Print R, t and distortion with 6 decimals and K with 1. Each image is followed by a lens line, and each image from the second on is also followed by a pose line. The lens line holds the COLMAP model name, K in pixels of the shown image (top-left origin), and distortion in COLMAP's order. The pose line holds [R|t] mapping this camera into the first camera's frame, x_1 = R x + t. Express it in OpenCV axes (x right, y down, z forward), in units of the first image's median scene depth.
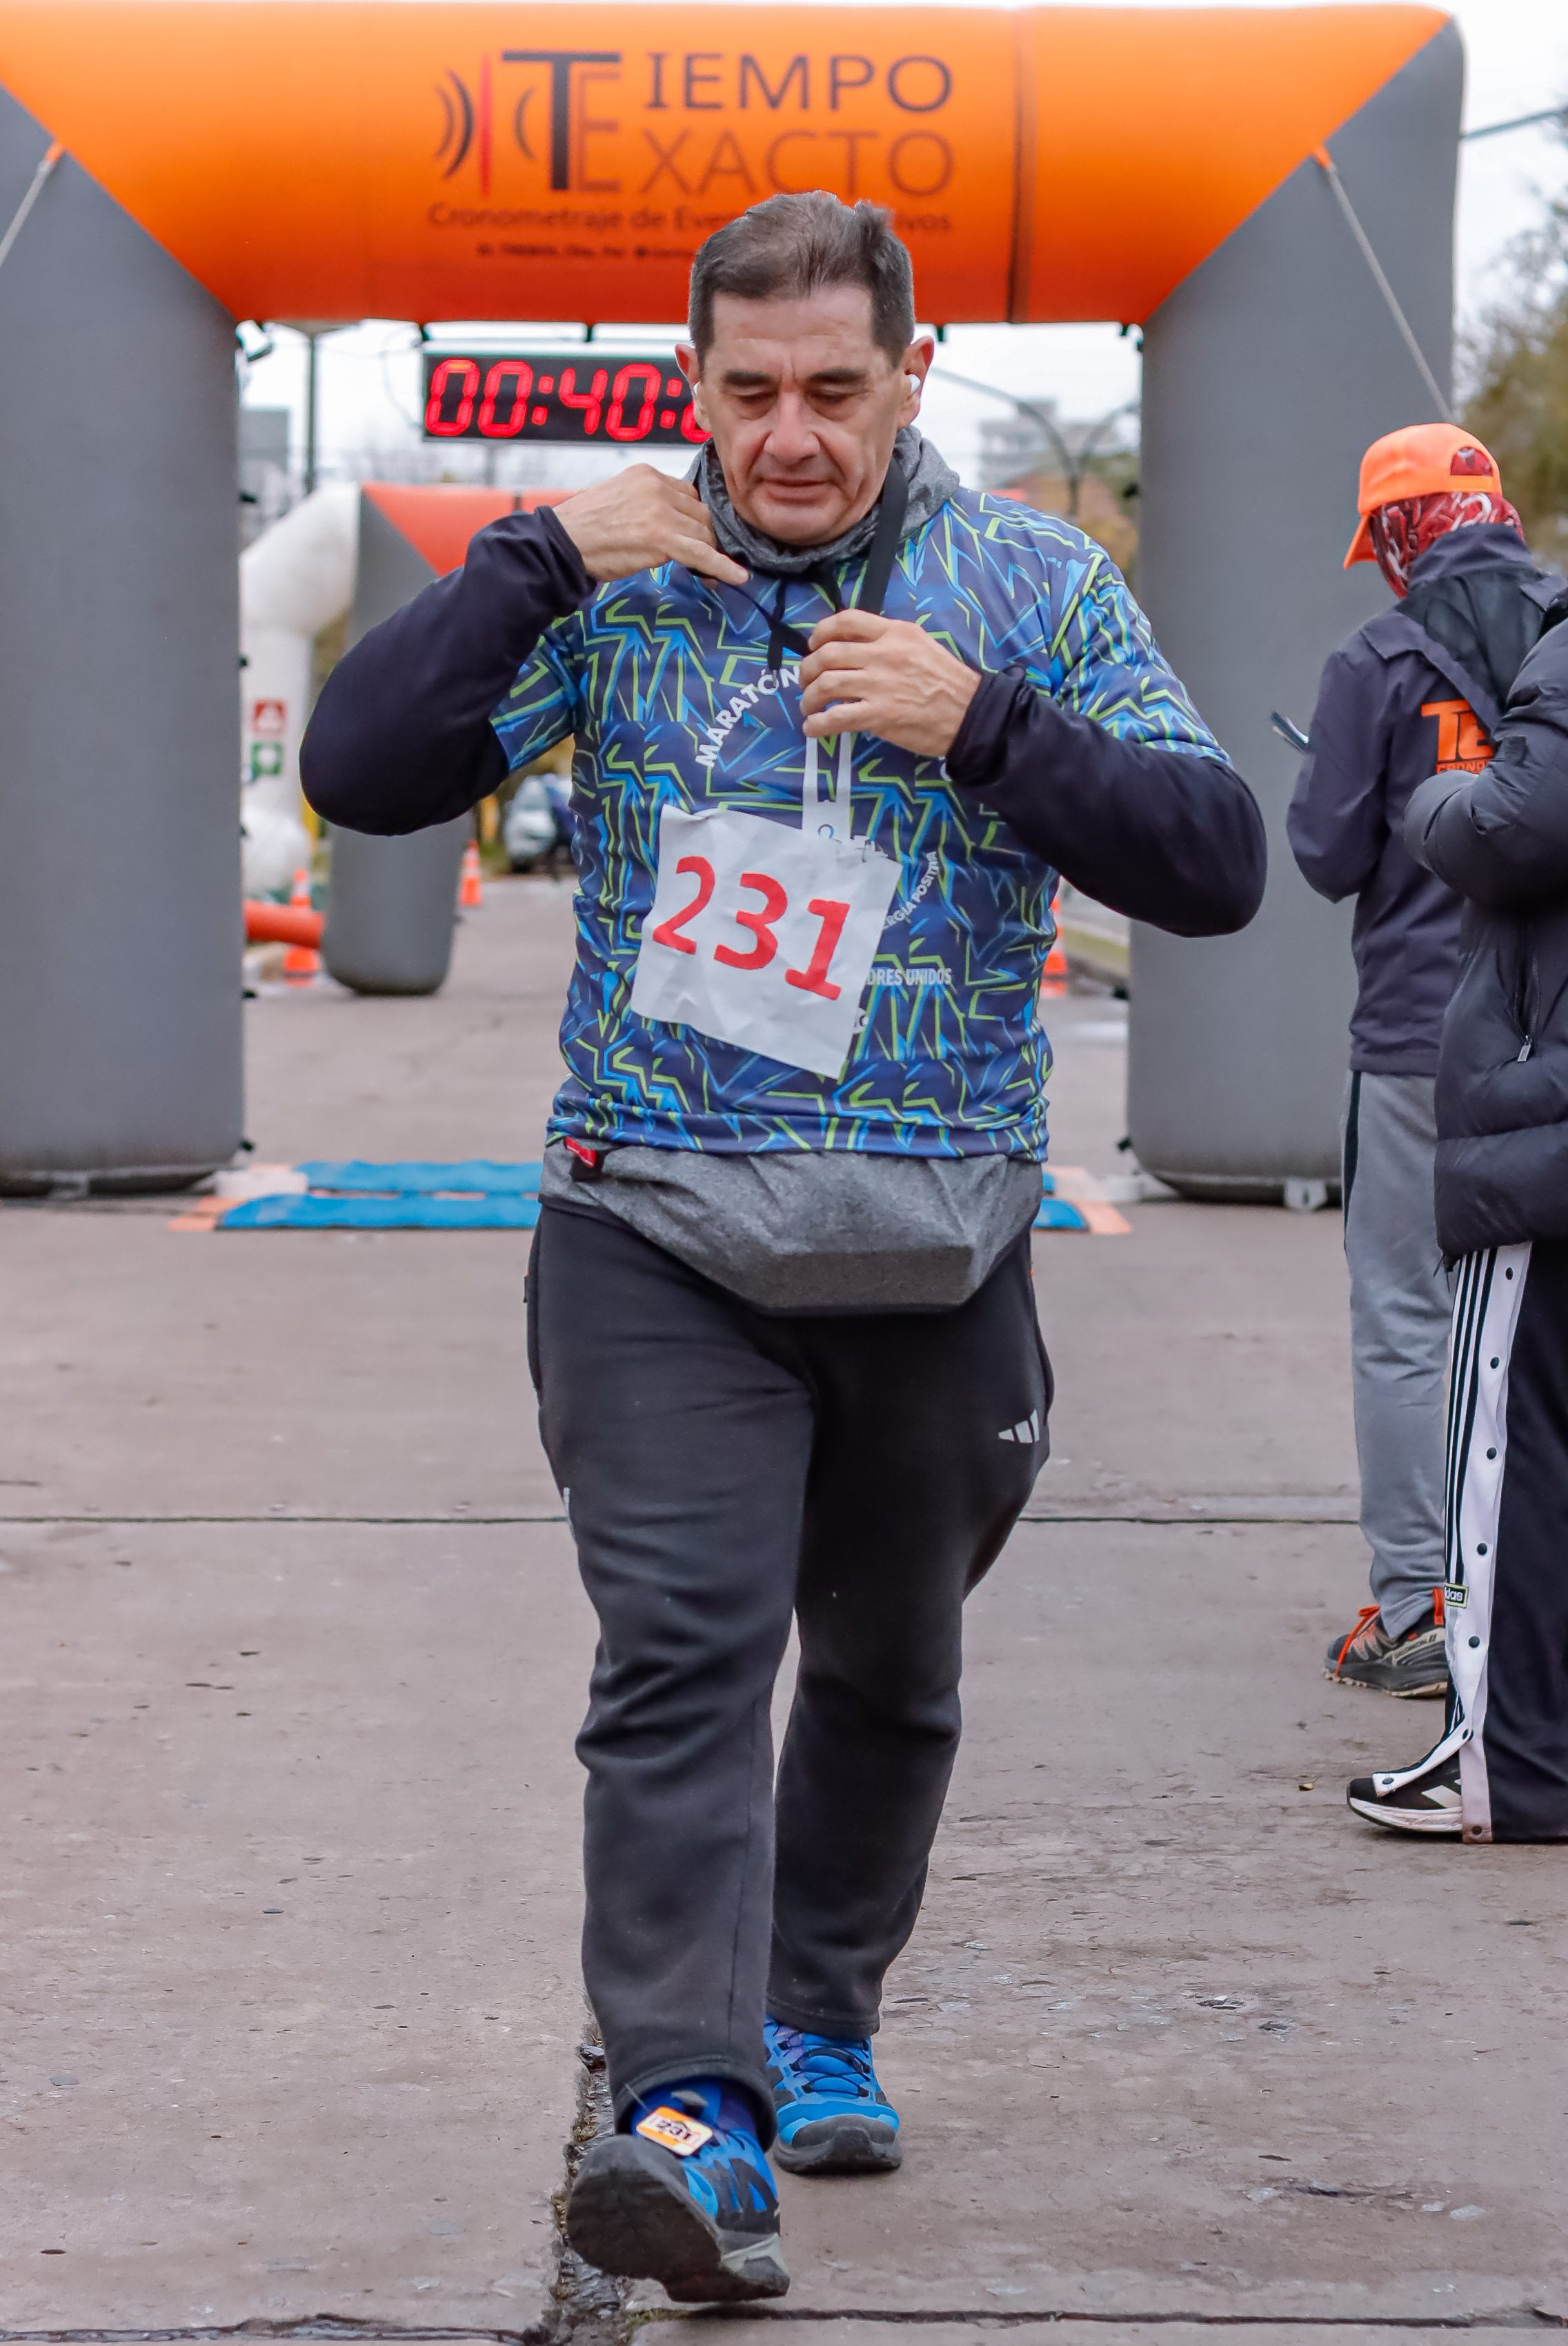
lens RADIAL K [[5536.3, 0, 784.0], [0, 5536.3, 1173.0], [0, 0, 1]] dist [-0.025511, -0.130934]
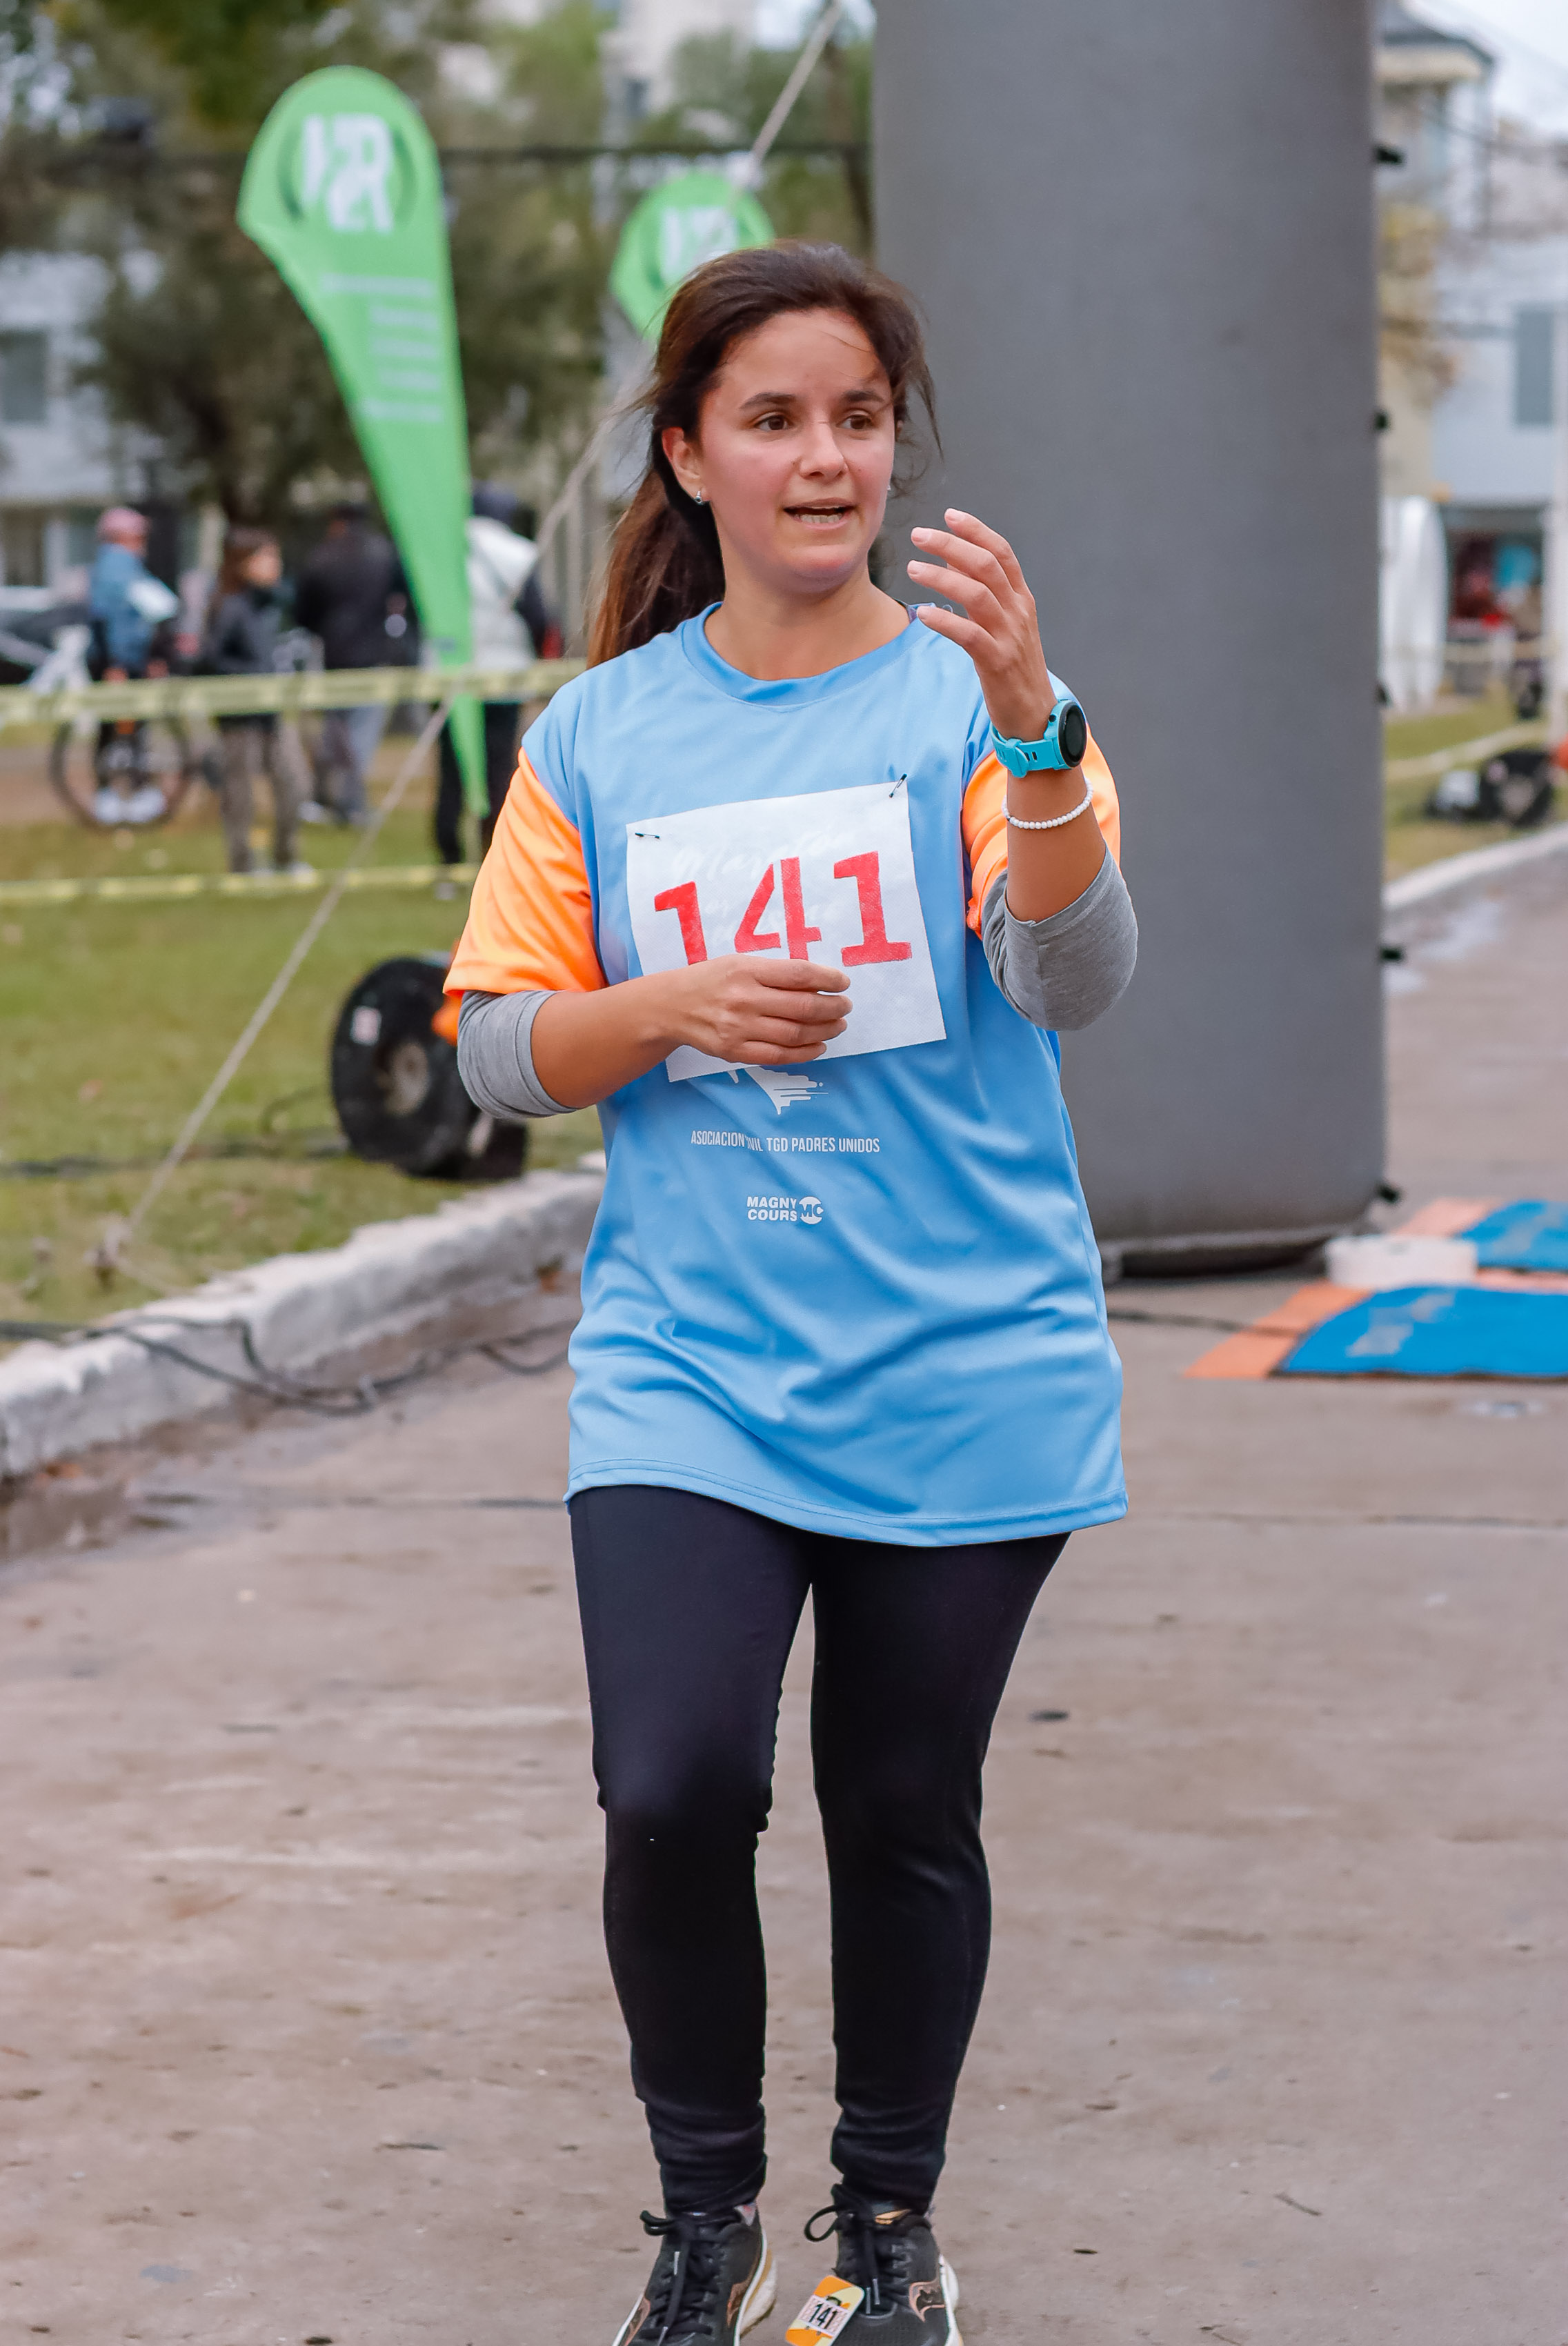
lens RADIAL K [[5516.8, 0, 784.0], [0, 5516.8, 1173.0], [0, 0, 1]] dist [0.032531, -0.491724]
pose [[0.962184, 0.011848, -0.272142, 0.008317], [-0.002164, 0.999355, 0.035859, -0.032276], [0.272391, -0.033914, 0.961589, 0.411406]]
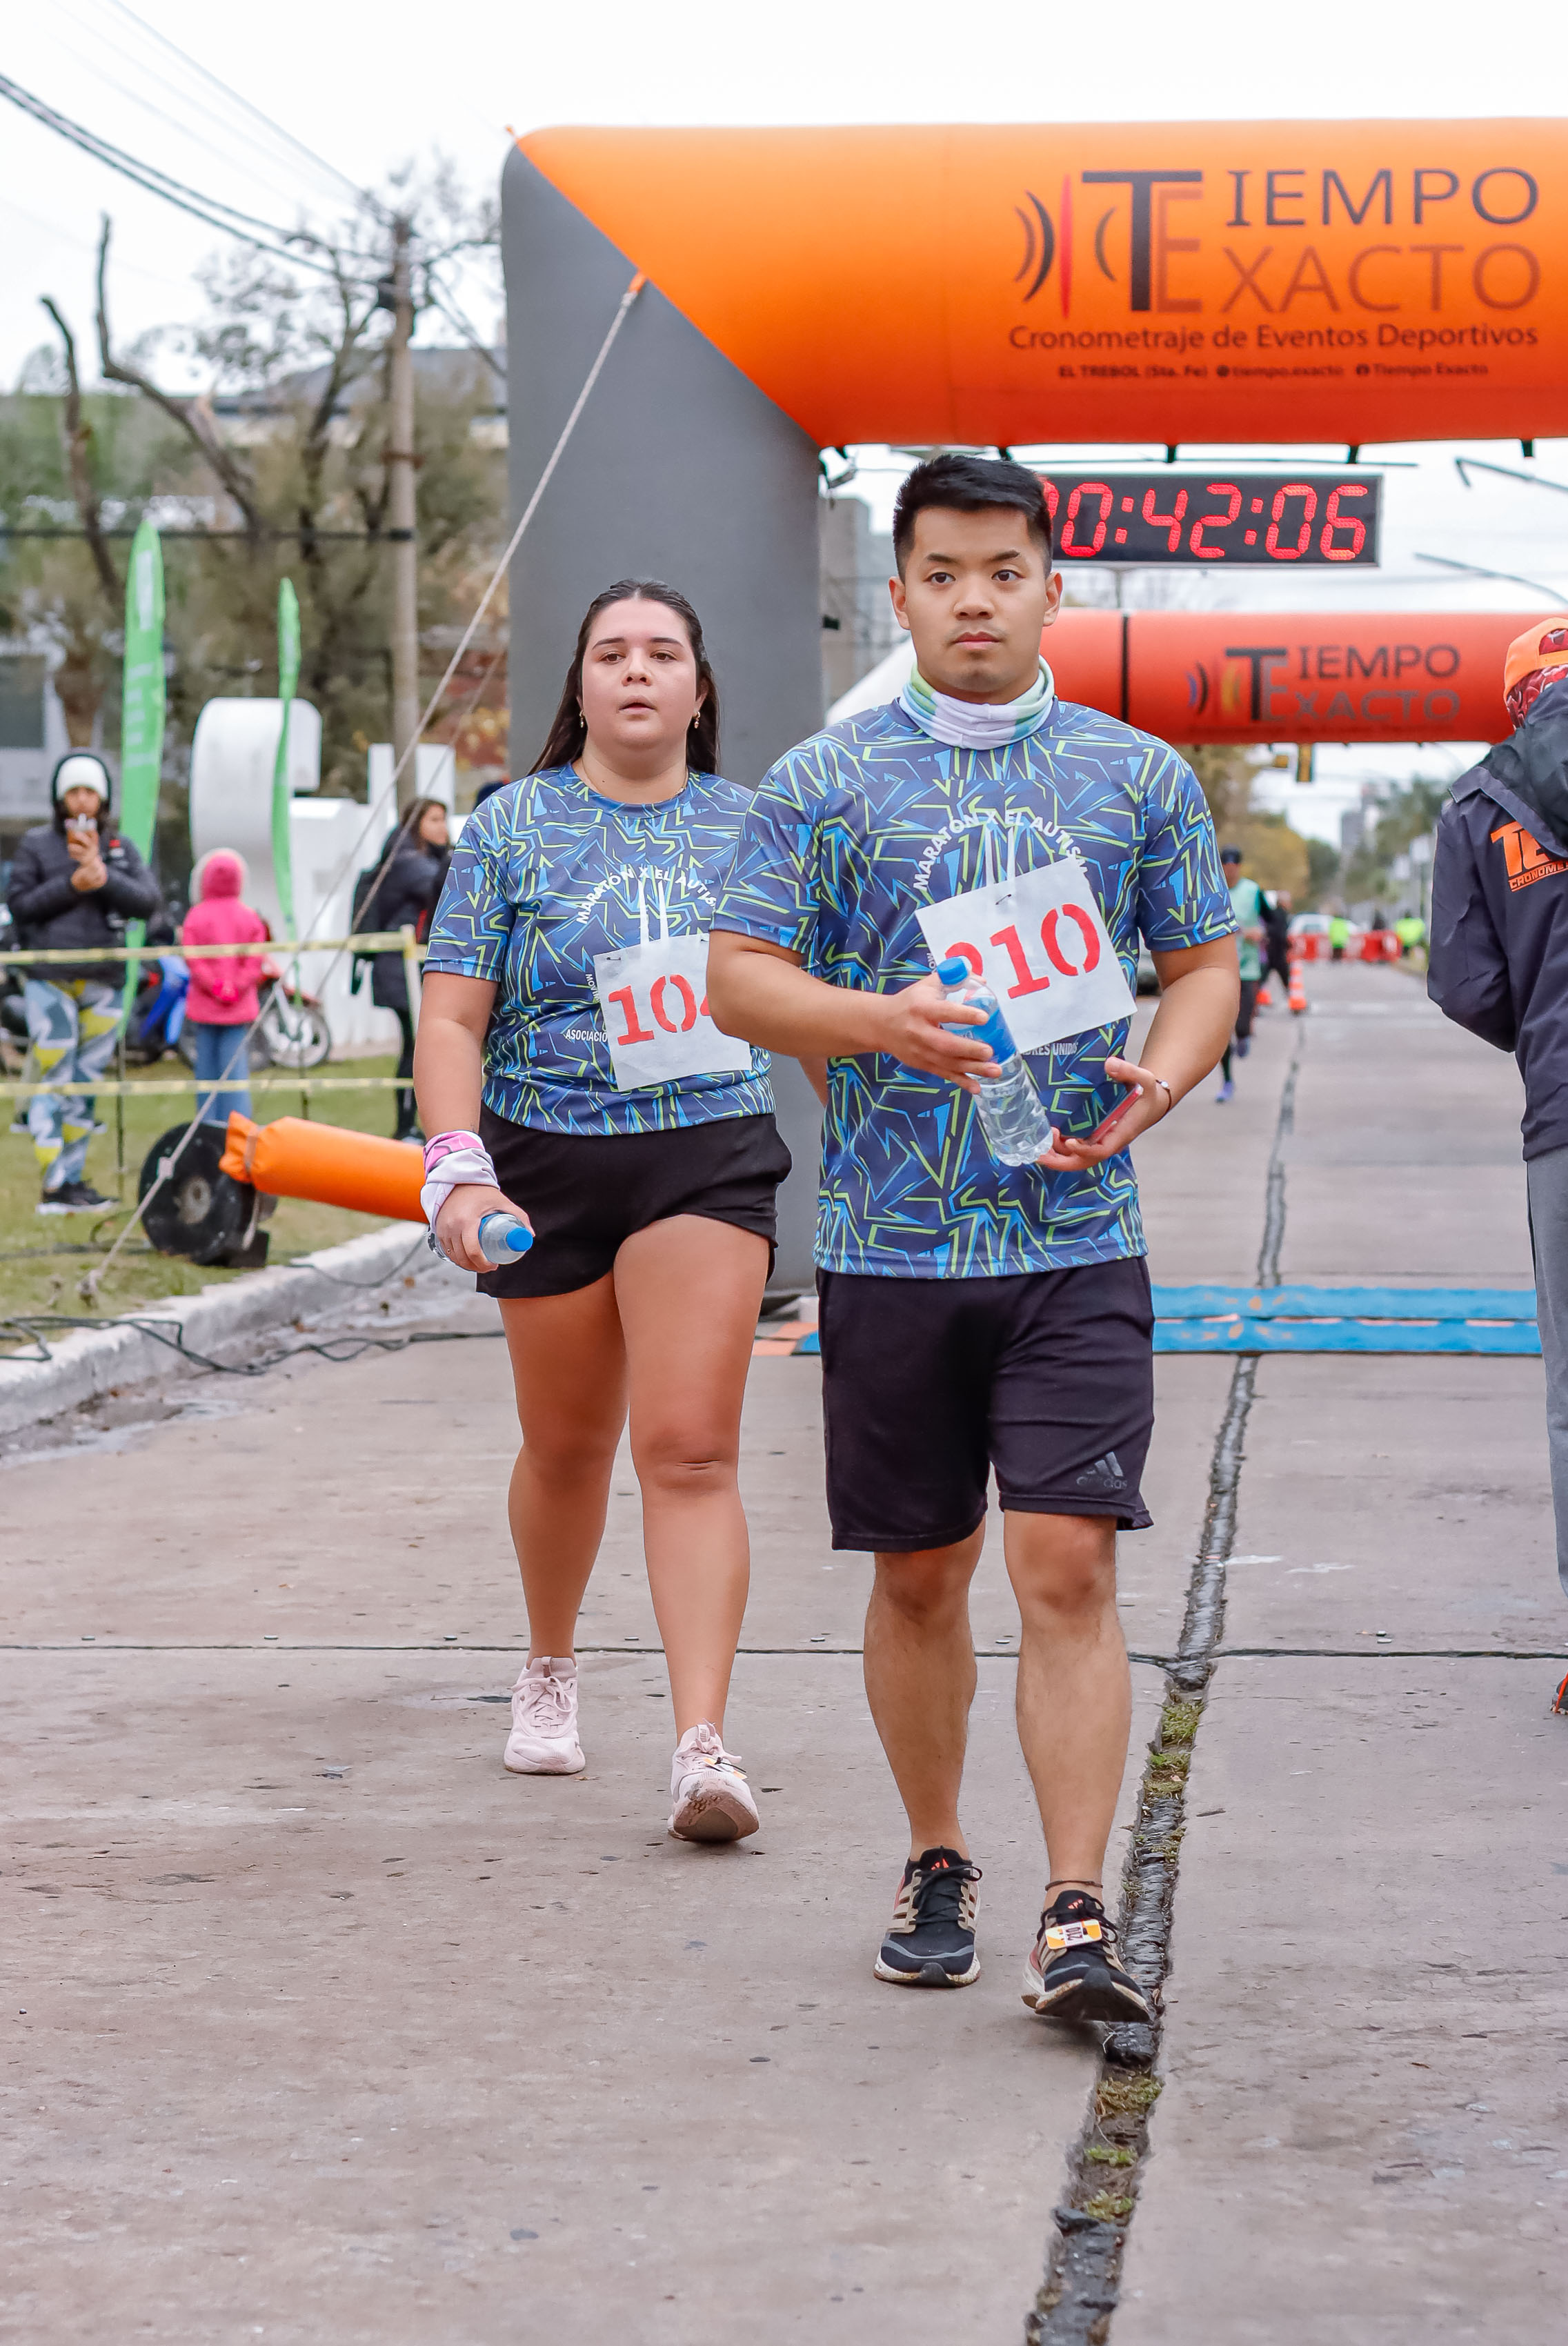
lens RADIAL K [[5516.8, 0, 784.0], [0, 5516.8, 1173.0], [0, 0, 1]] dist [0.032531, -0.491724]
pose [[0.993461, -0.001633, -0.114157, 0.009030], [-0.000830, 0.999768, -0.021531, -0.001003], [0.114166, 0.021485, 0.993229, 0.009405]]
